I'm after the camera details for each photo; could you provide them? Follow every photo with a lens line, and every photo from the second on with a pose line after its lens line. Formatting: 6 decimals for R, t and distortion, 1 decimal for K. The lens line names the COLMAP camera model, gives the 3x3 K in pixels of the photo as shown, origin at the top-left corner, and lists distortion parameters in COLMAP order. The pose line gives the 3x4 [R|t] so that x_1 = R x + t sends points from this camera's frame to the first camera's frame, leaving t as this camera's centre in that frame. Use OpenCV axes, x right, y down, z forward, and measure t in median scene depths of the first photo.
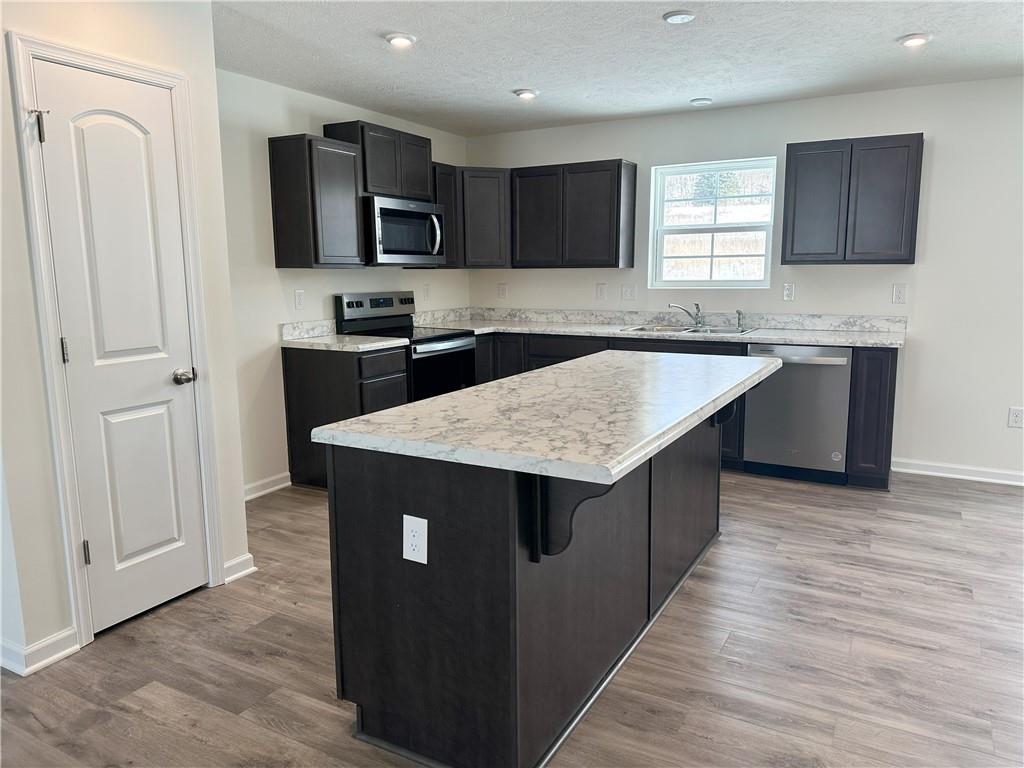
lens RADIAL K [[723.4, 0, 512.0], [0, 723.4, 384.0], [0, 0, 1]] dist [0.056930, -0.064752]
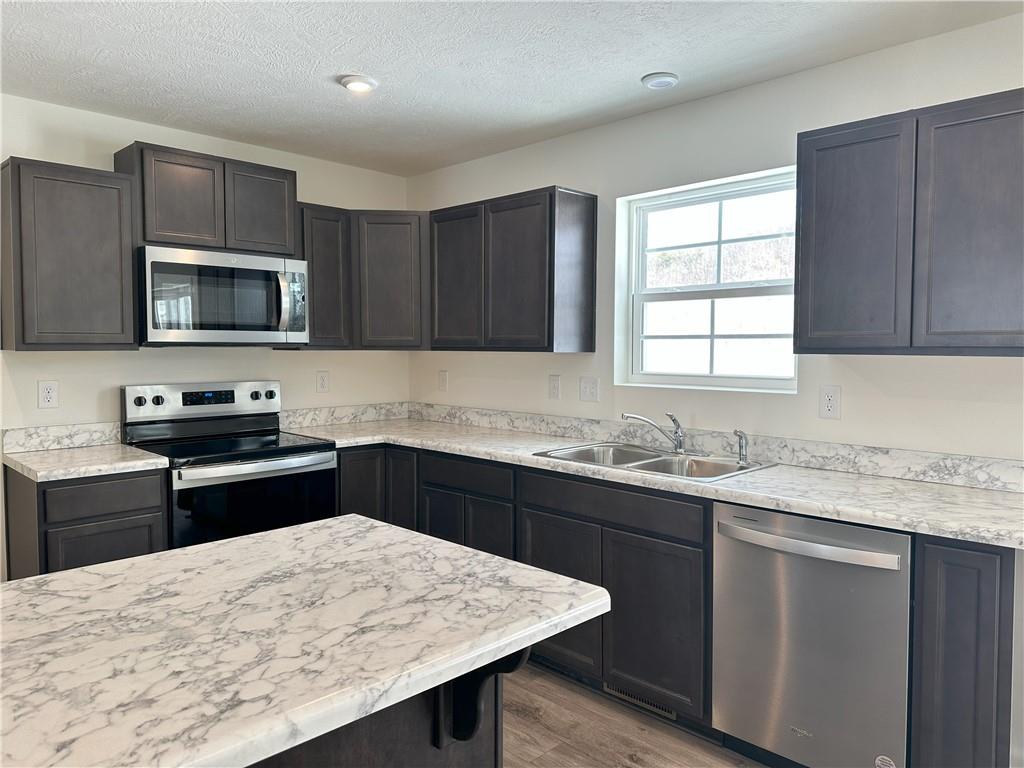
lens RADIAL K [[716.1, 0, 512.0], [0, 716.1, 384.0], [0, 0, 1]] dist [0.059295, -0.055538]
pose [[0.963524, 0.024581, -0.266490, 0.293051], [-0.051310, 0.994268, -0.093805, -0.075913], [0.262657, 0.104057, 0.959262, 0.411234]]
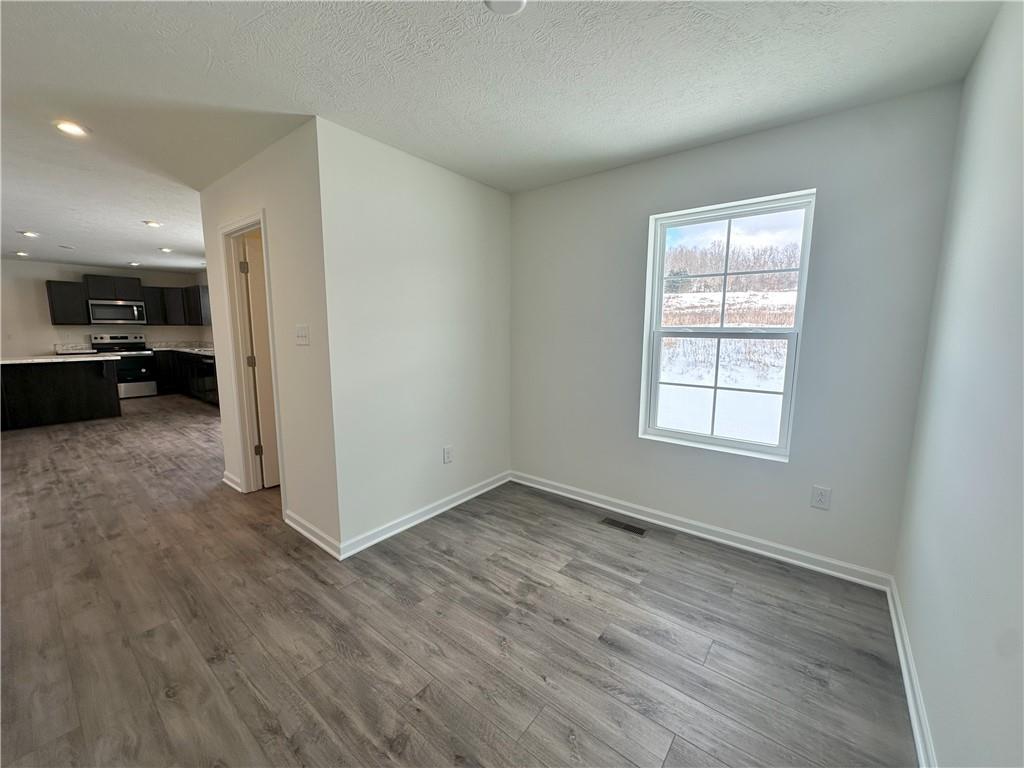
lens RADIAL K [[405.3, 0, 512.0], [0, 405.3, 384.0], [0, 0, 1]] dist [-0.000792, -0.000161]
pose [[0.987183, 0.029755, -0.156797, 1.544008], [-0.032372, 0.999376, -0.014161, 0.035380], [0.156278, 0.019055, 0.987529, -0.271246]]
